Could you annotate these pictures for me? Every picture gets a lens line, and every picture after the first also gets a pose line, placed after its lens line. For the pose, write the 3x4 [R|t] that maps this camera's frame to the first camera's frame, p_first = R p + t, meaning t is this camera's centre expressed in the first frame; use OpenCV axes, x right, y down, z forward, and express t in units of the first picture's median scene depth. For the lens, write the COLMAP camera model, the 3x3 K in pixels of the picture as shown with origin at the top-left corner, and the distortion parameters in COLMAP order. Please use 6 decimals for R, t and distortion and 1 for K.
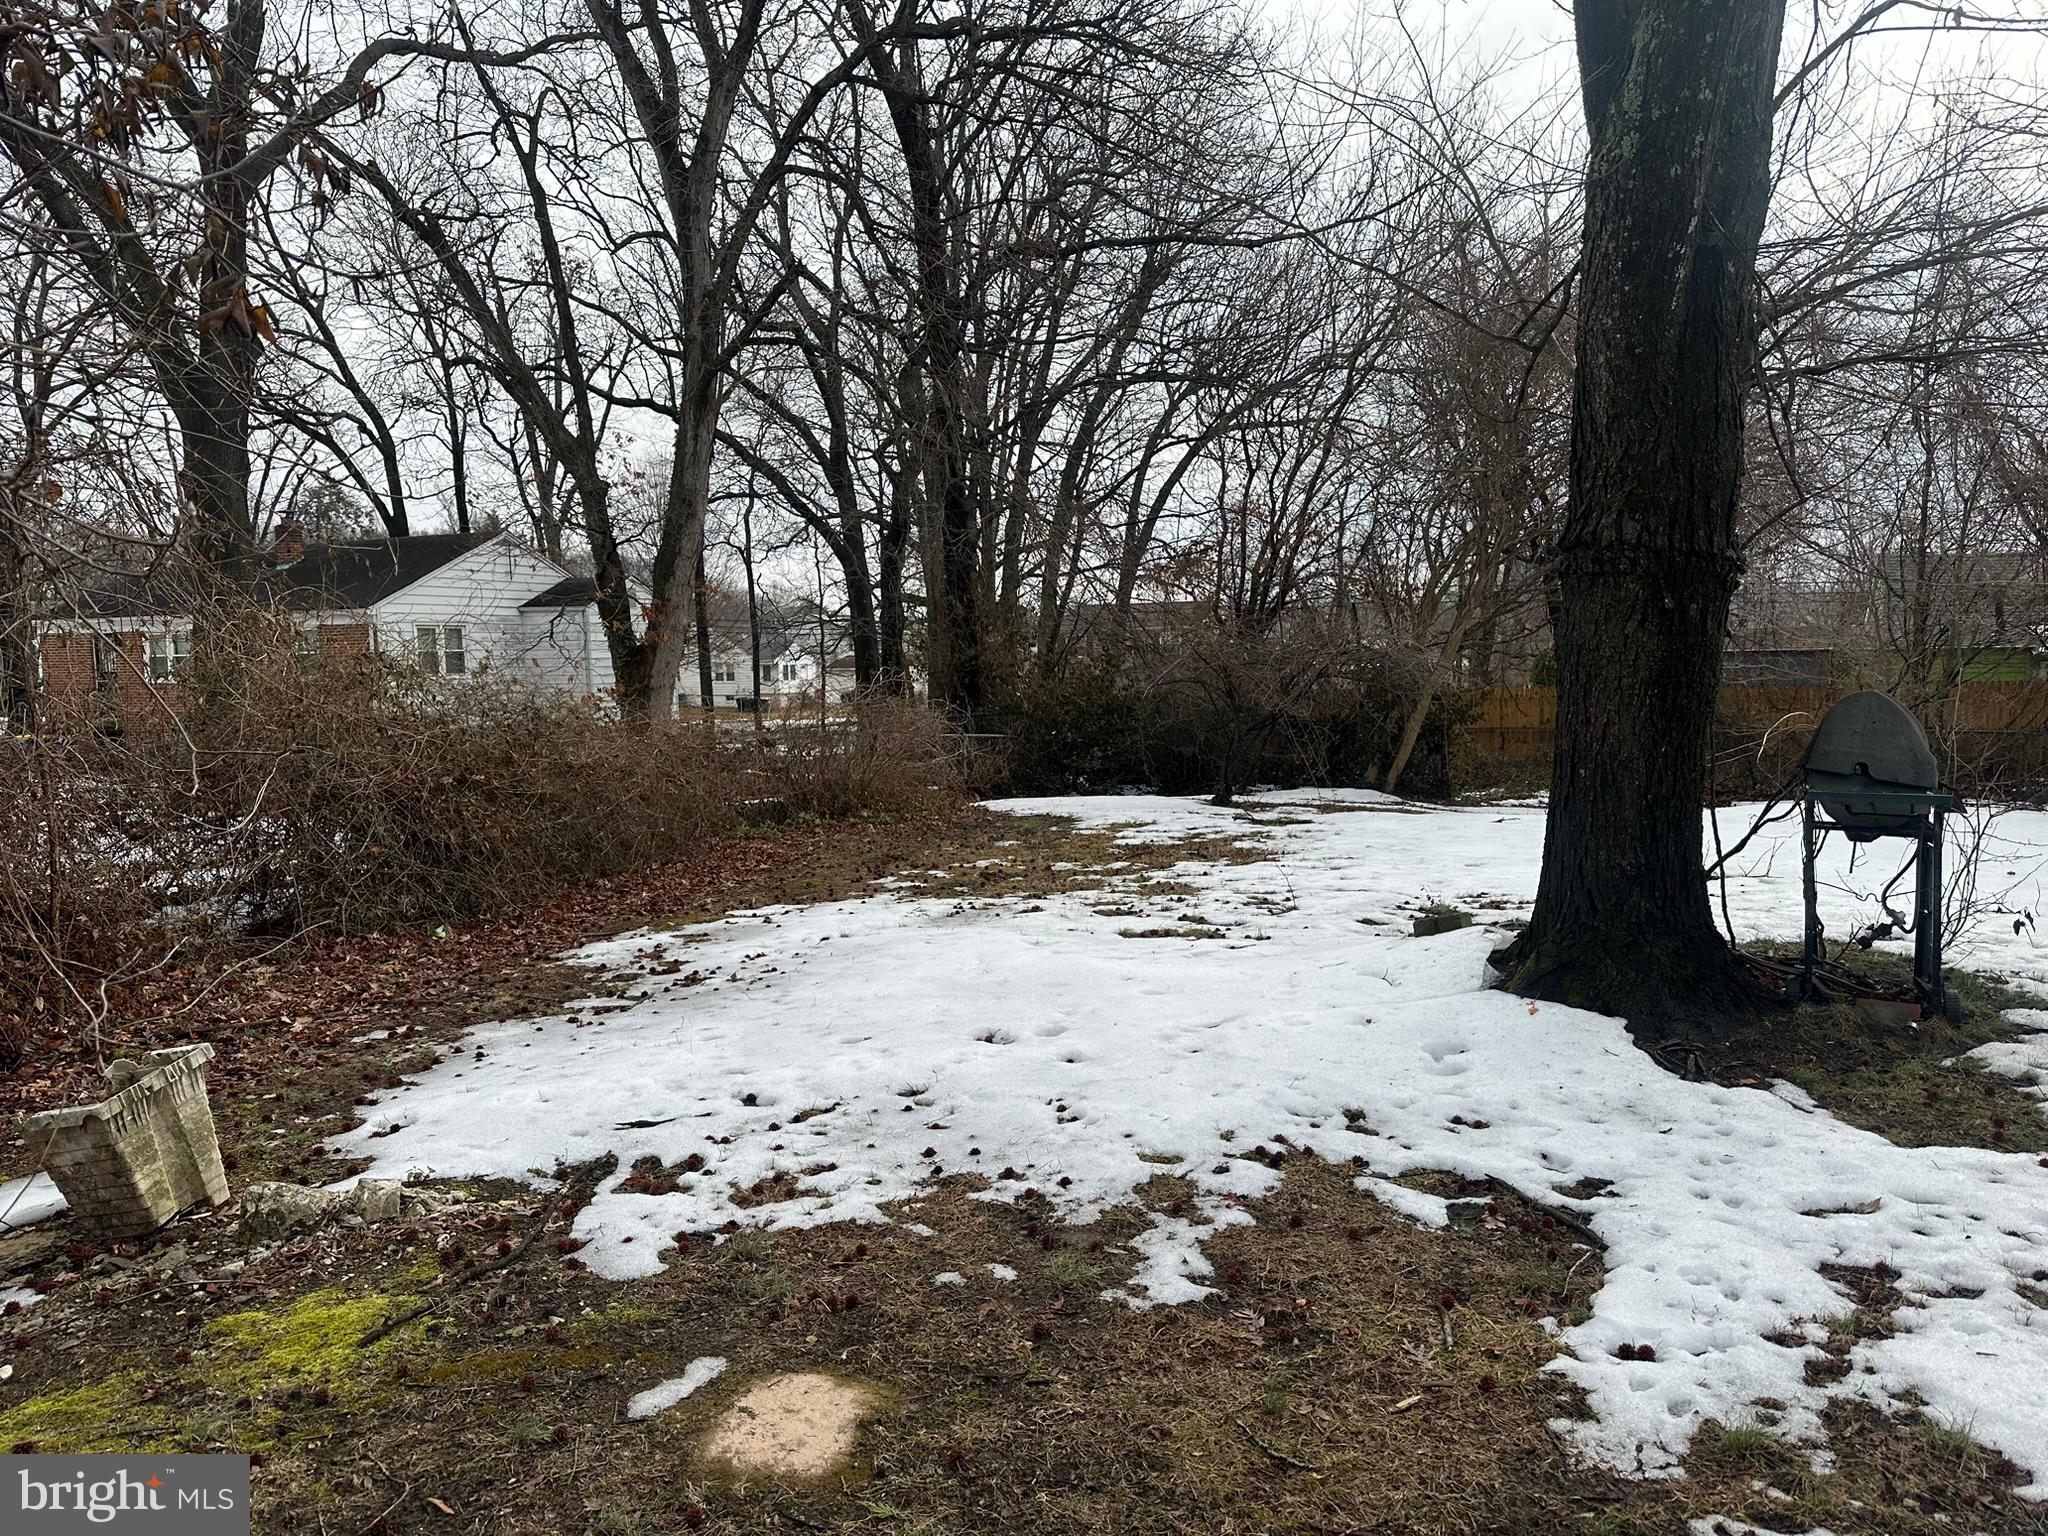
lens RADIAL K [[1404.1, 0, 1016.6], [0, 1404.1, 778.8], [0, 0, 1]] dist [0.050579, -0.069828]
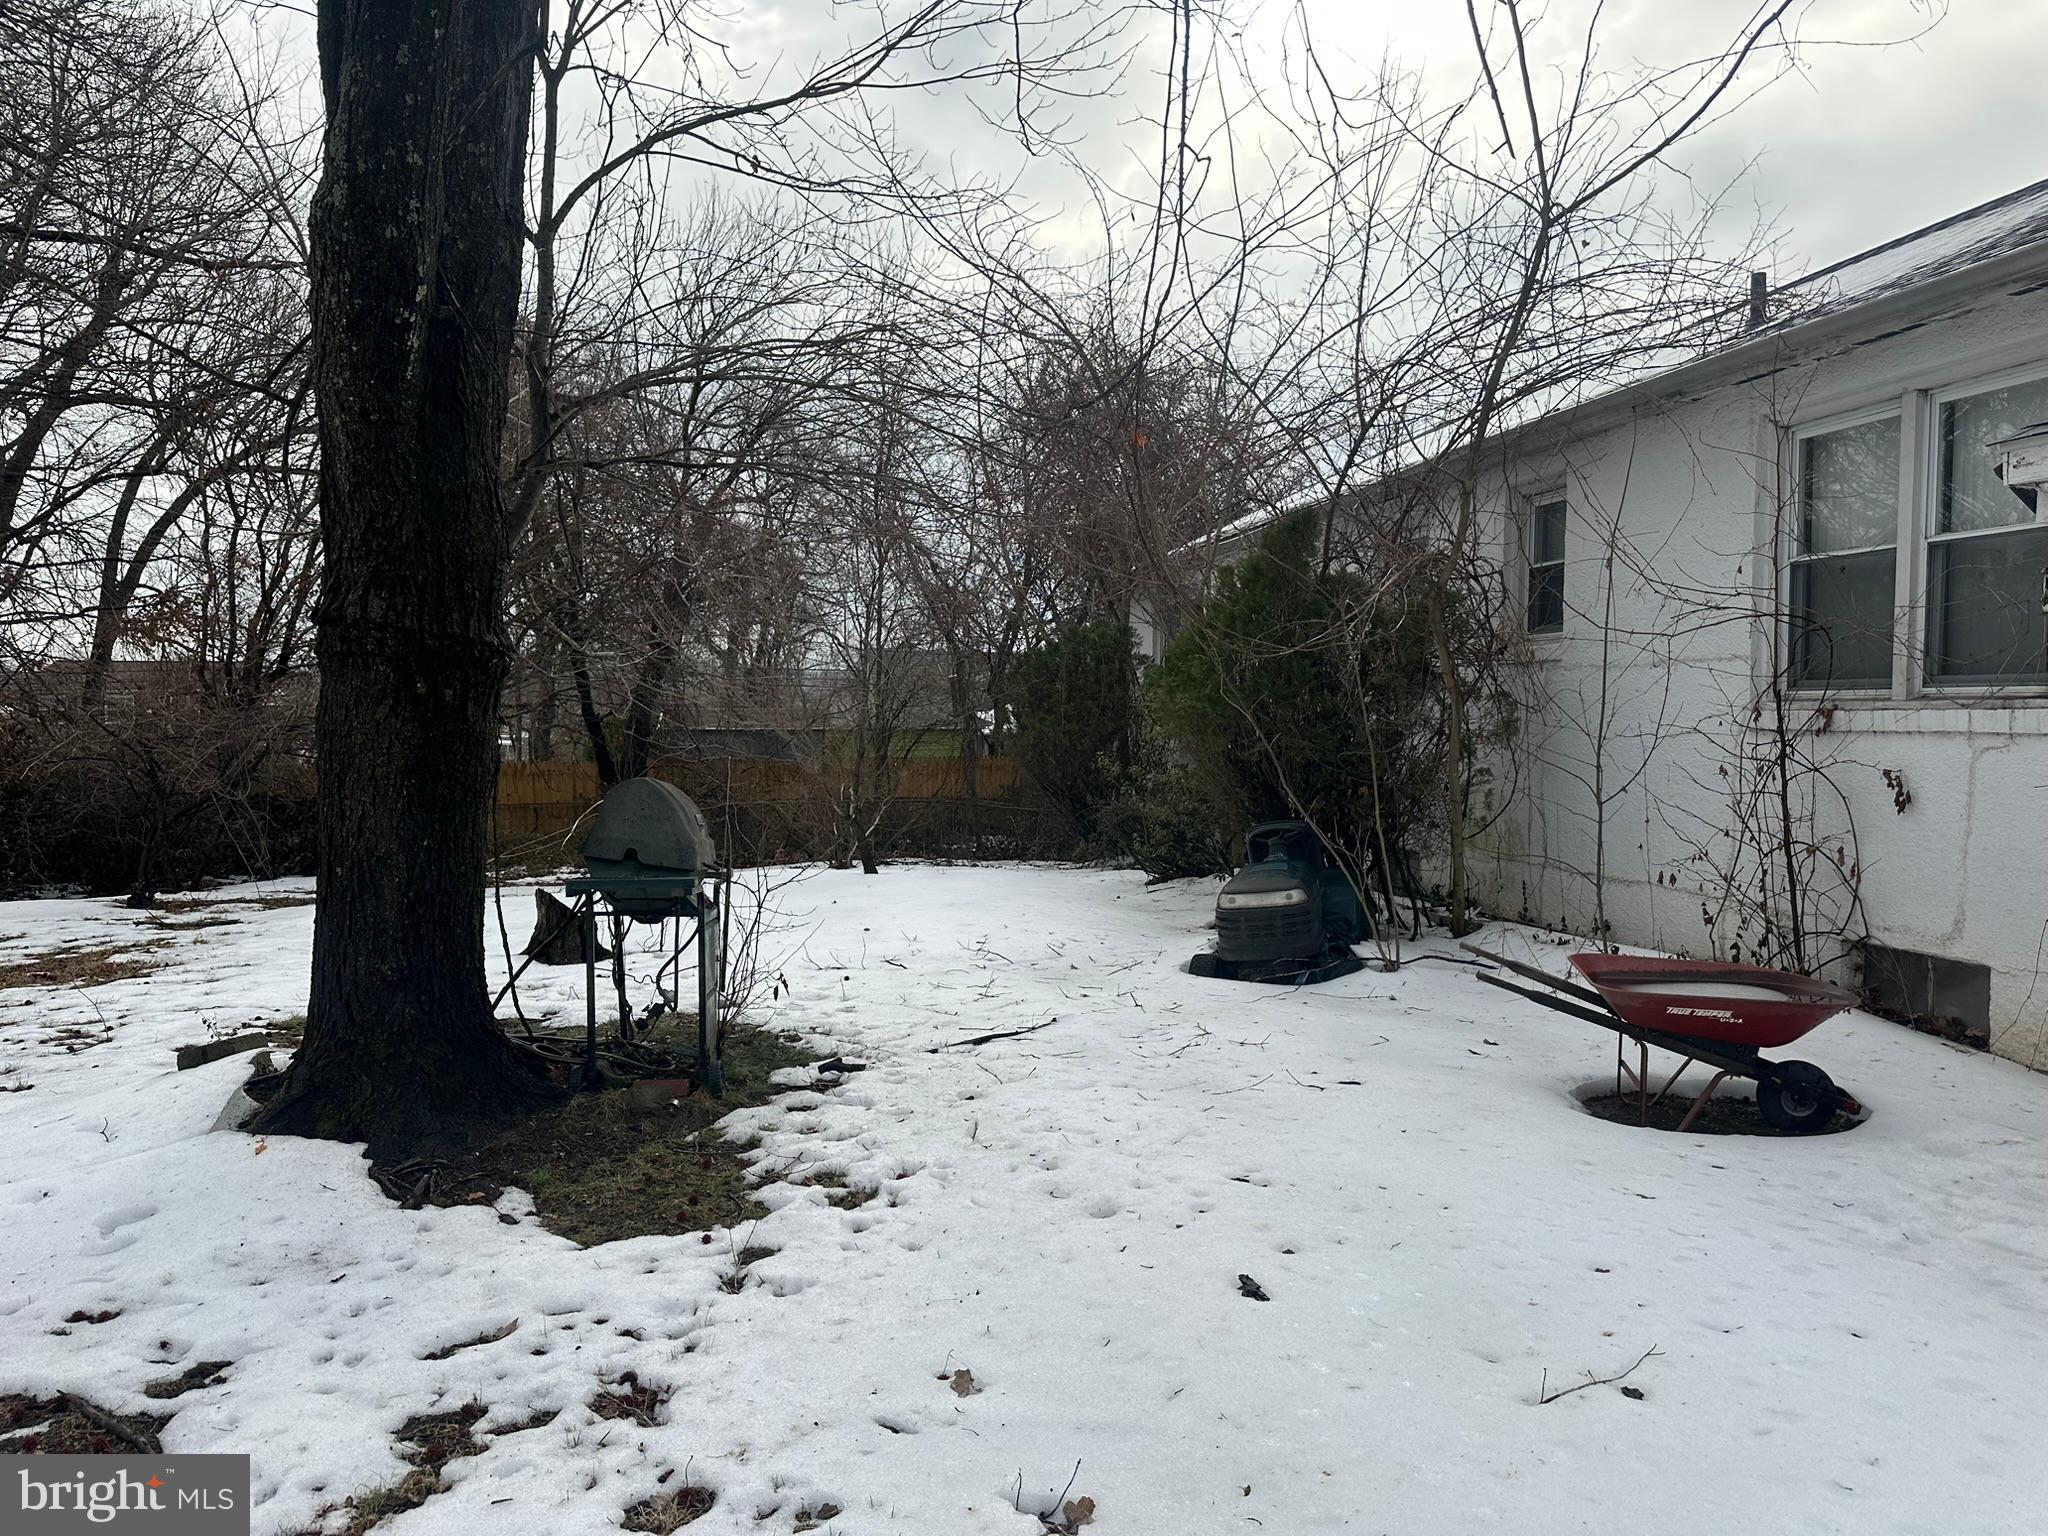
lens RADIAL K [[1404.1, 0, 1044.1], [0, 1404.1, 779.5], [0, 0, 1]] dist [0.050579, -0.069828]
pose [[0.798091, -0.009403, 0.602464, 0.243530], [0.040032, 0.998496, -0.037447, -0.012358], [-0.601206, 0.054004, 0.797267, 0.004704]]
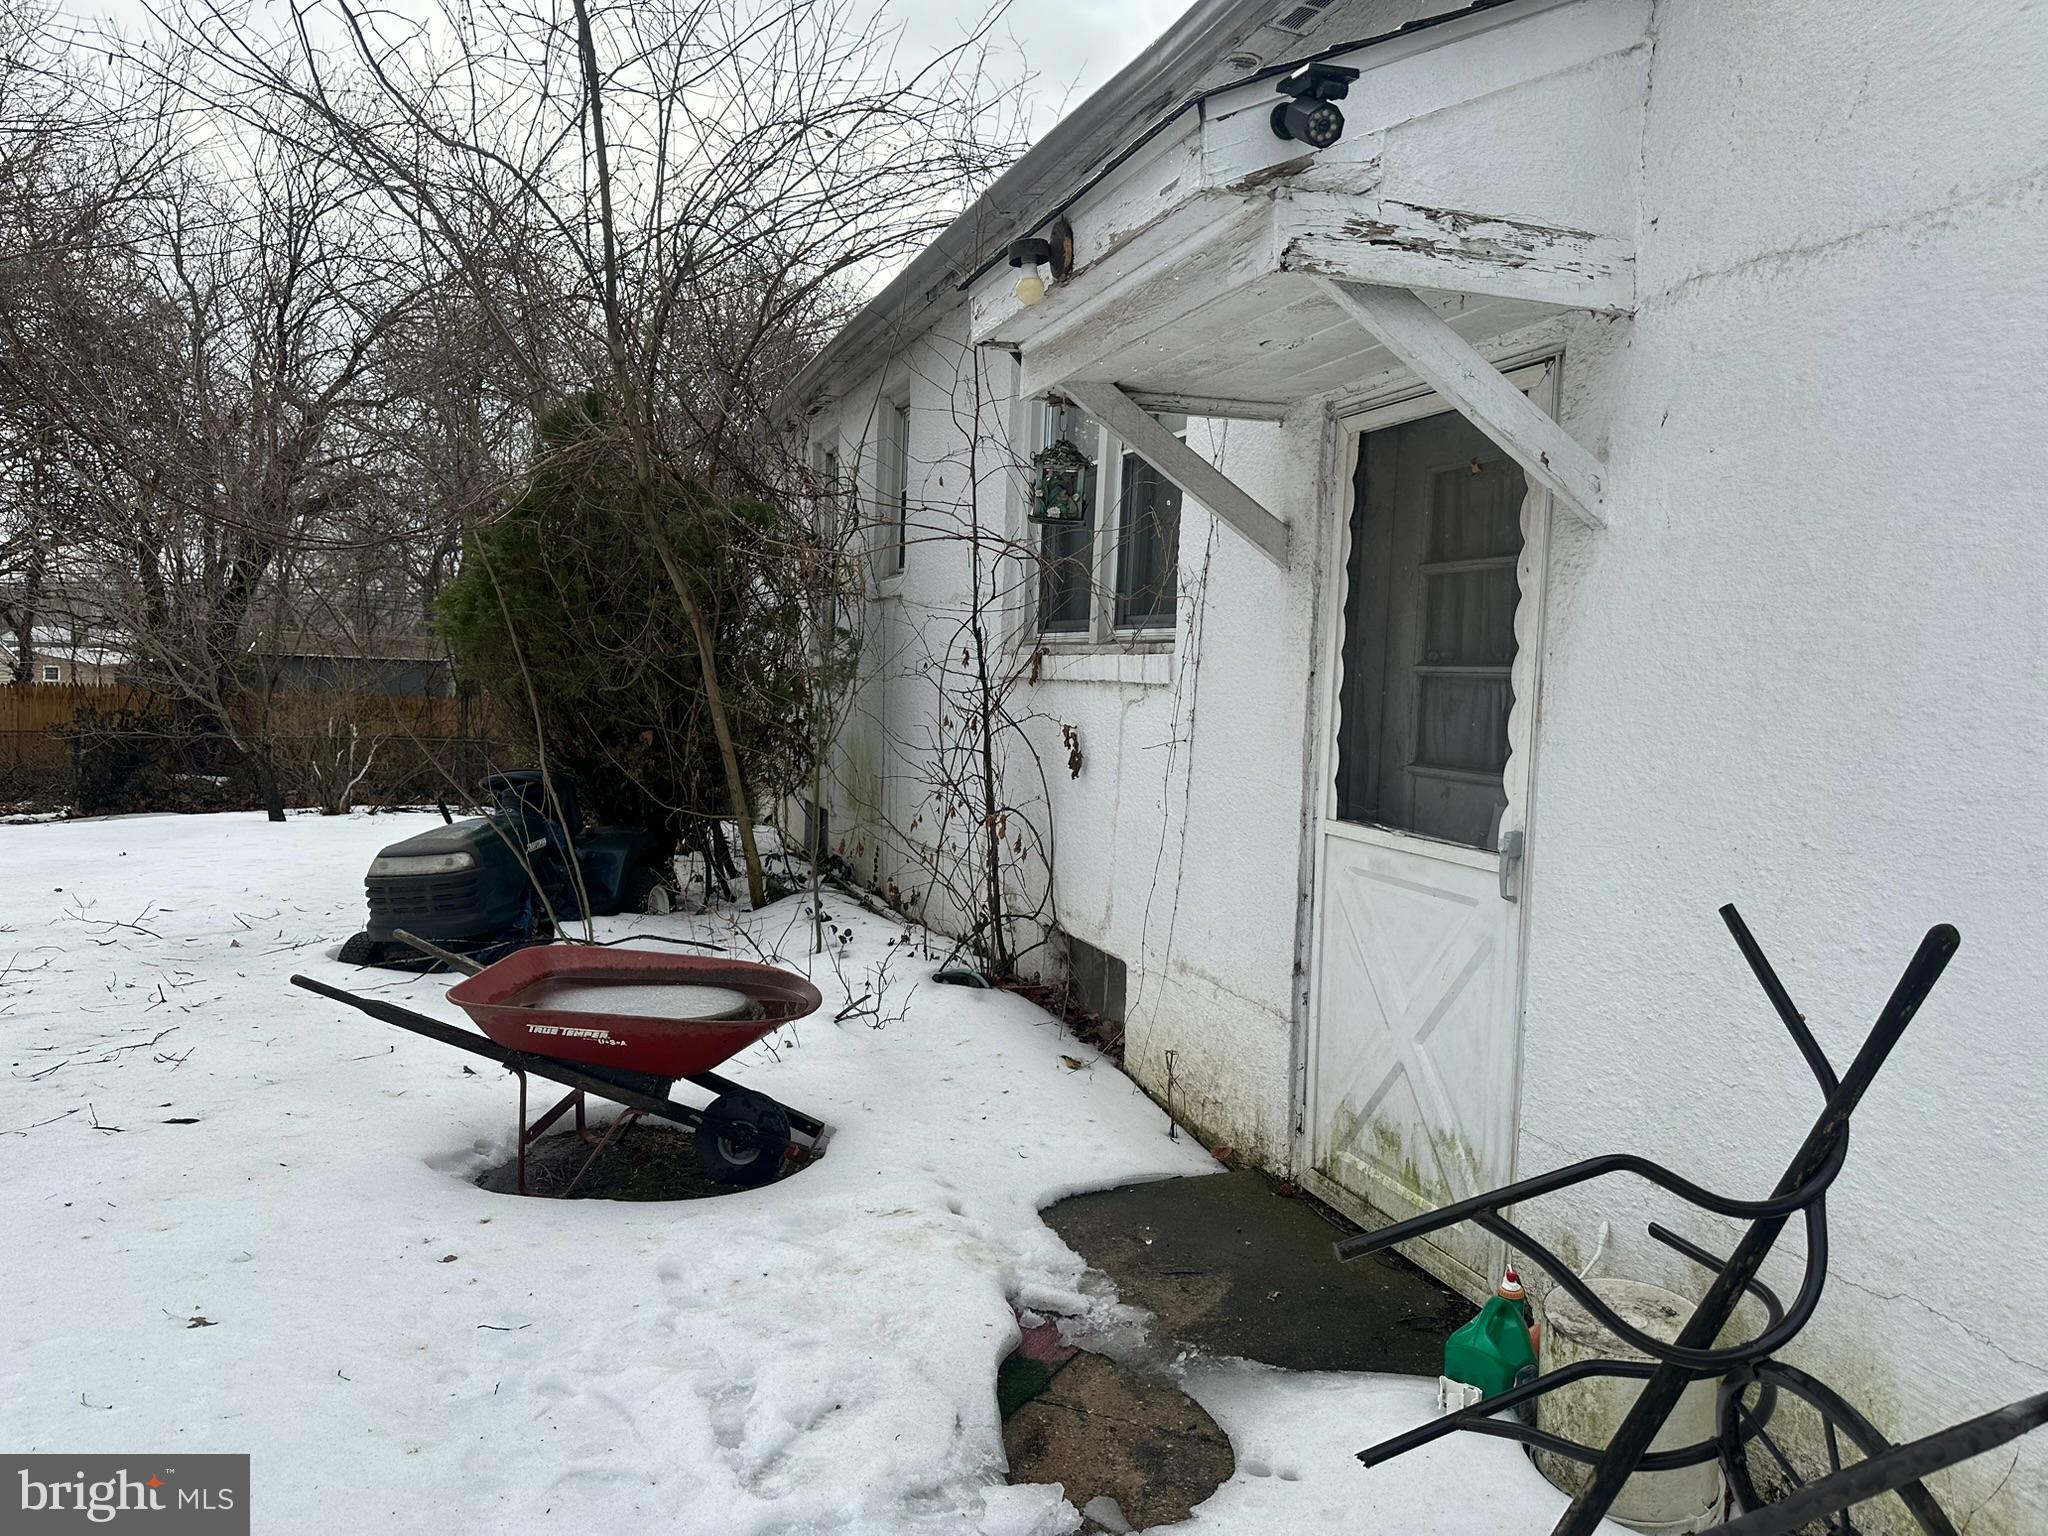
lens RADIAL K [[1404.1, 0, 1026.9], [0, 1404.1, 760.7], [0, 0, 1]] dist [0.050579, -0.069828]
pose [[0.715879, 0.003177, 0.698217, 0.885258], [0.010270, 0.999834, -0.015079, 0.004491], [-0.698149, 0.017966, 0.715727, -0.173356]]
